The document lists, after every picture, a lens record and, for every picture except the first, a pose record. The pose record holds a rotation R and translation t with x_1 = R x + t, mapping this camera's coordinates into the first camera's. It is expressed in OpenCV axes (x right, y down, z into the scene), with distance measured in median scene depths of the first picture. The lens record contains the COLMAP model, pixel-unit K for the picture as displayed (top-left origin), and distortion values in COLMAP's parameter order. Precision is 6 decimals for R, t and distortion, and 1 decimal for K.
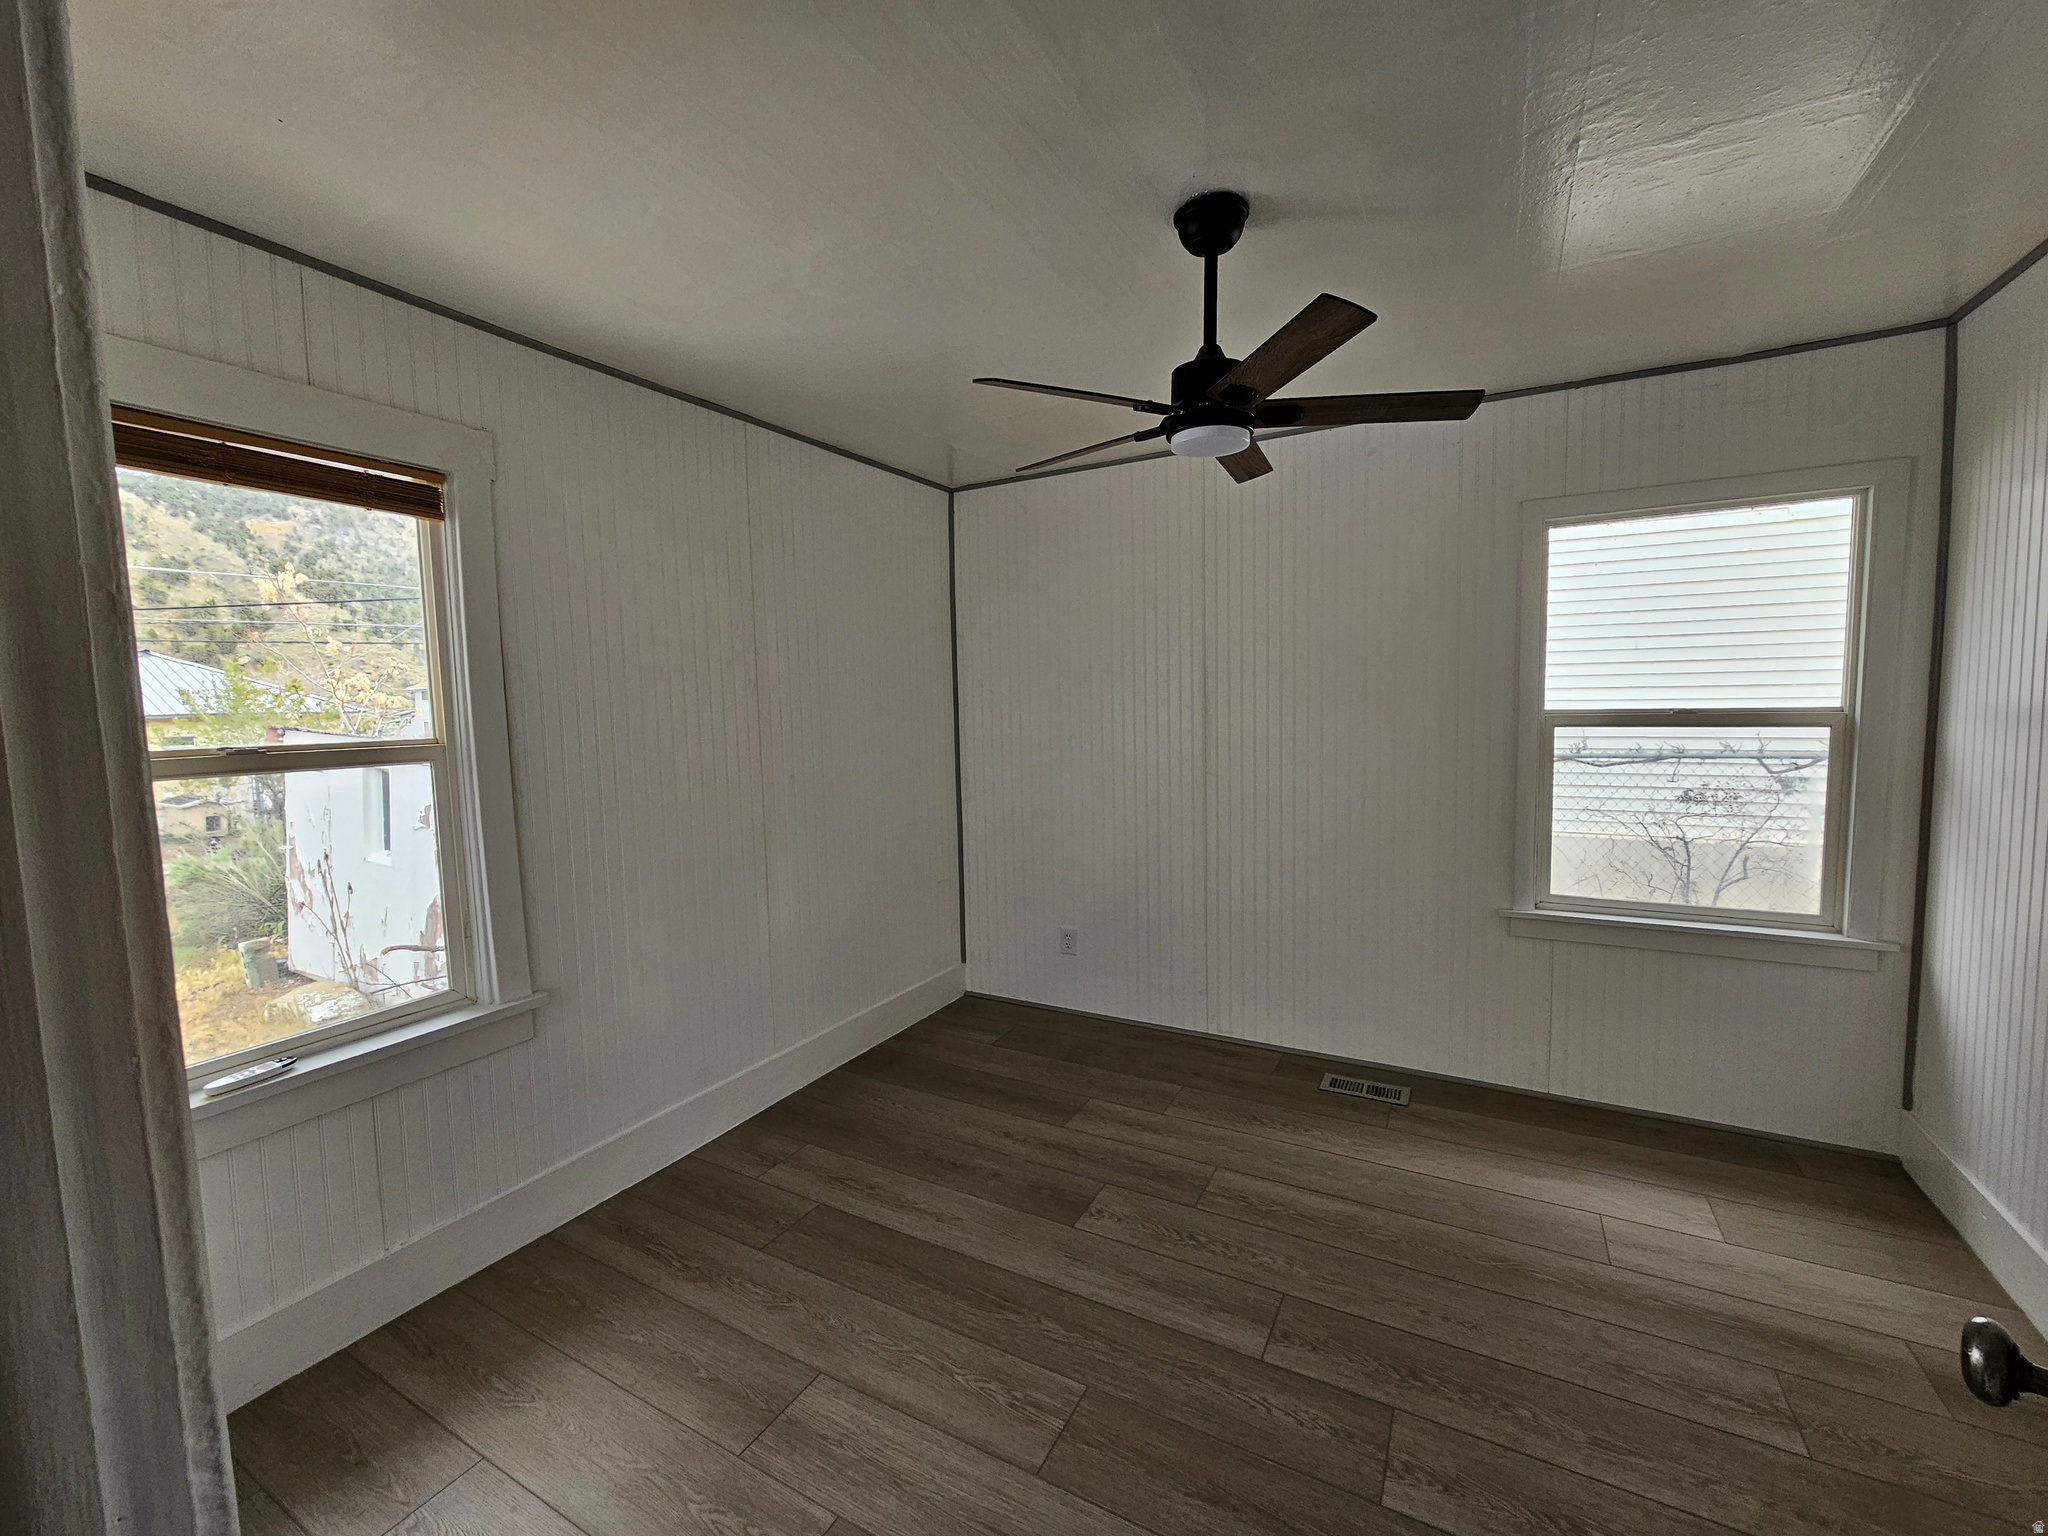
lens RADIAL K [[846.6, 0, 1030.5], [0, 846.6, 766.0], [0, 0, 1]] dist [0.000006, 0.000016]
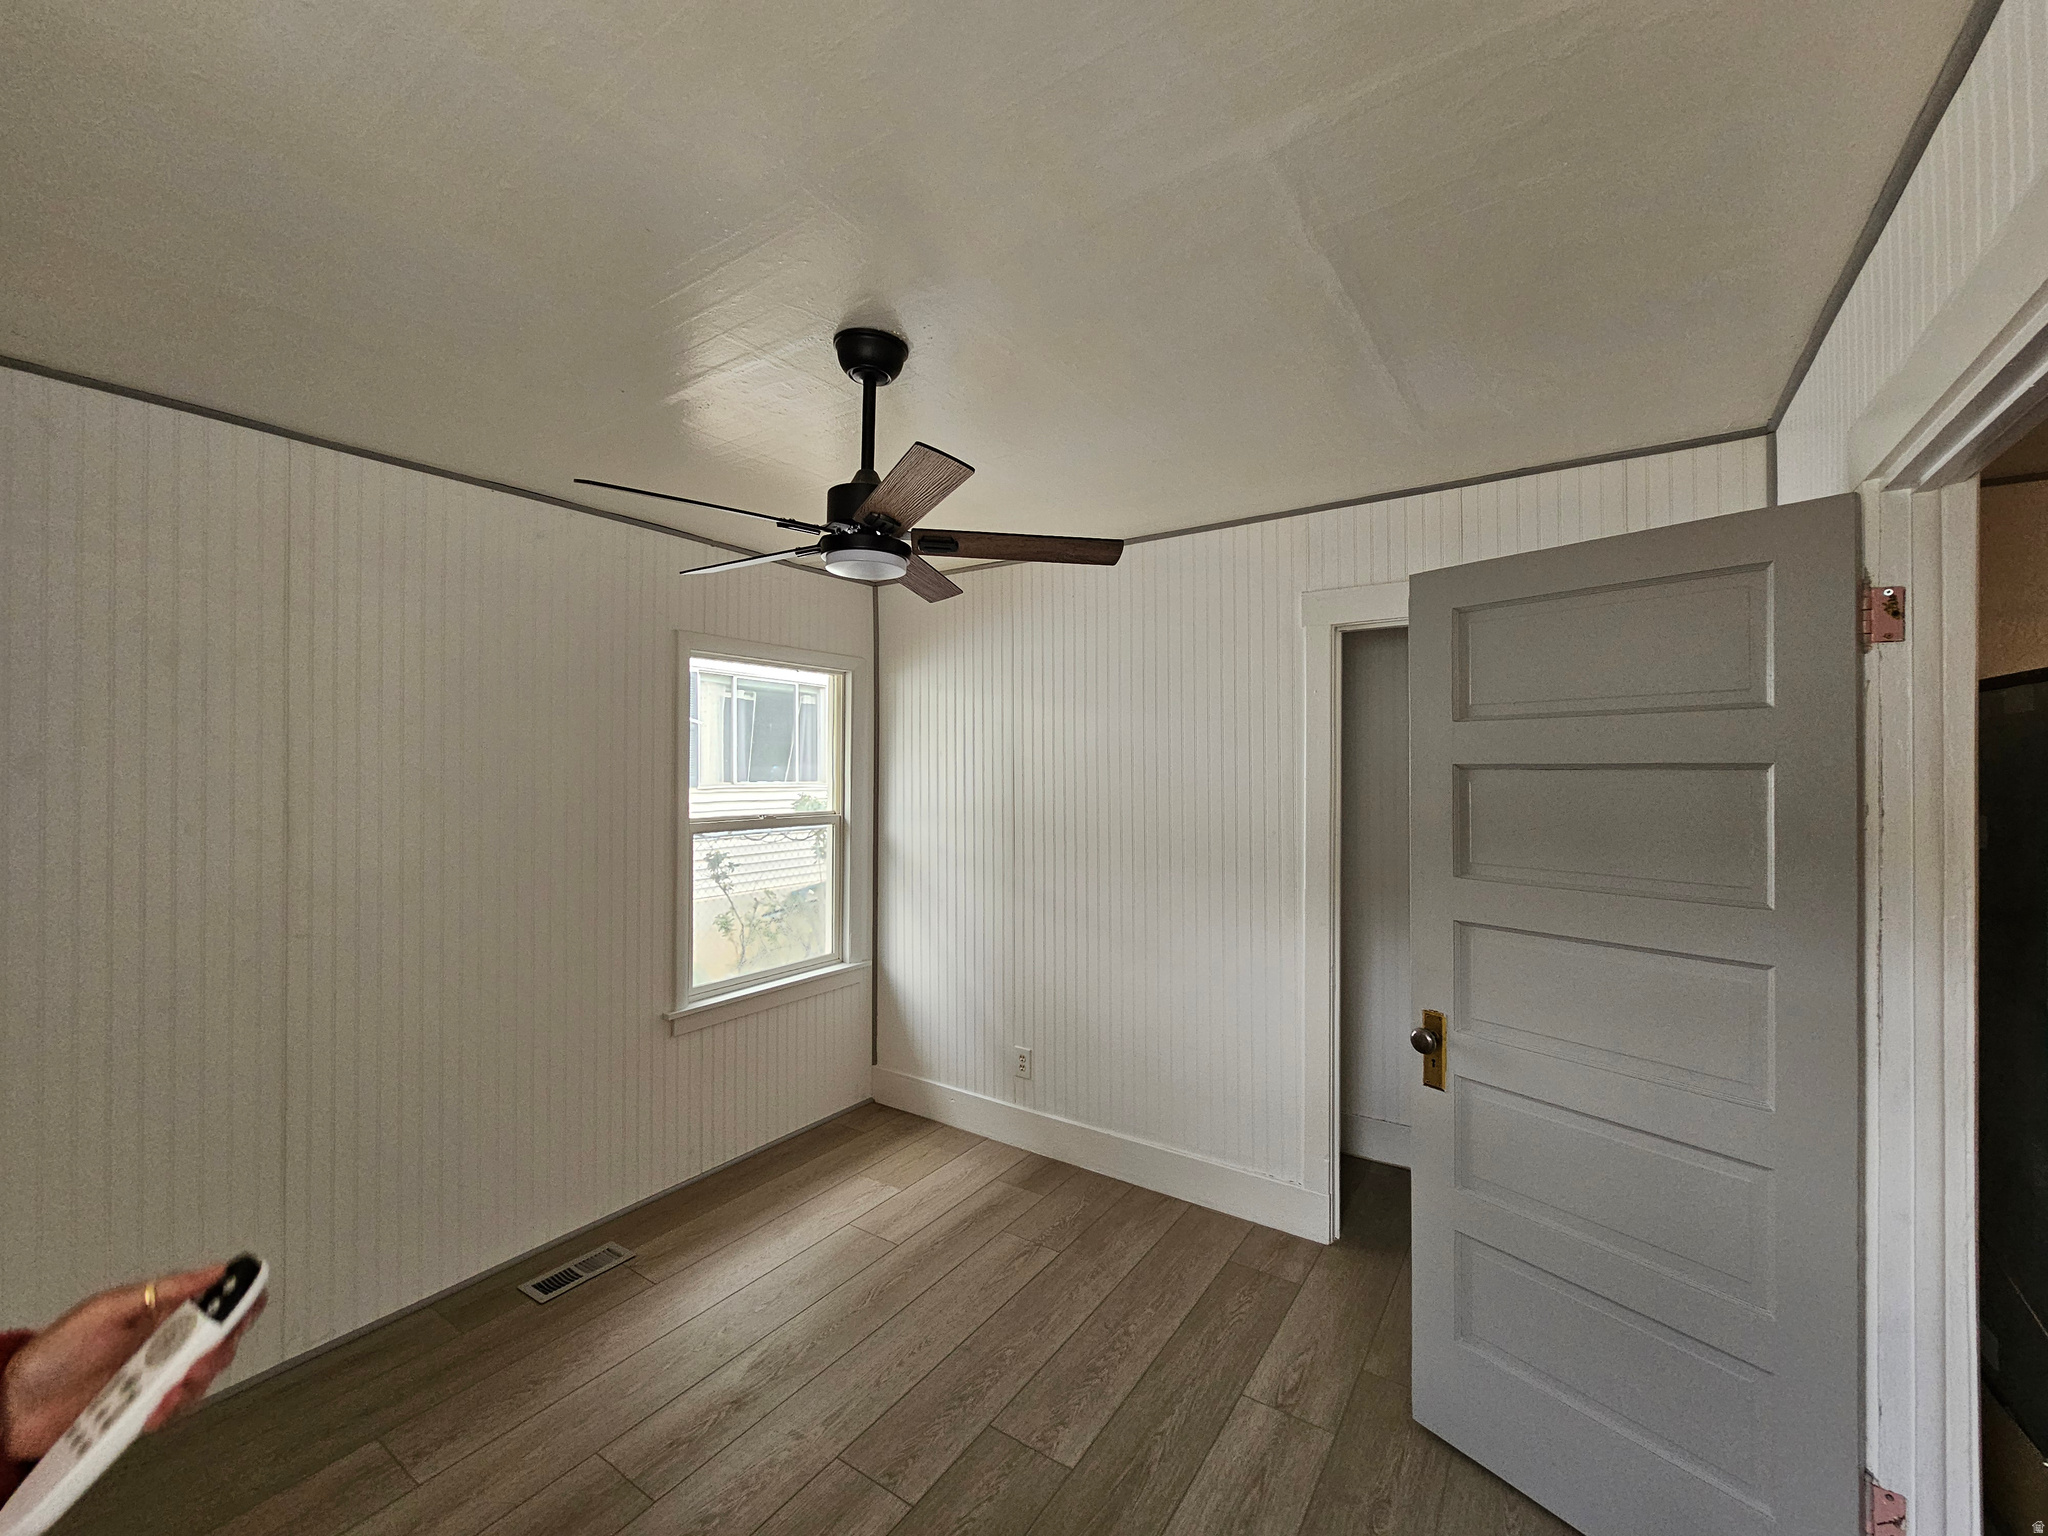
lens RADIAL K [[846.6, 0, 1030.5], [0, 846.6, 766.0], [0, 0, 1]] dist [0.000006, 0.000016]
pose [[0.078294, 0.029310, 0.996499, -0.525982], [0.077827, 0.996338, -0.035420, -0.070847], [-0.993888, 0.080328, 0.075726, 0.543176]]
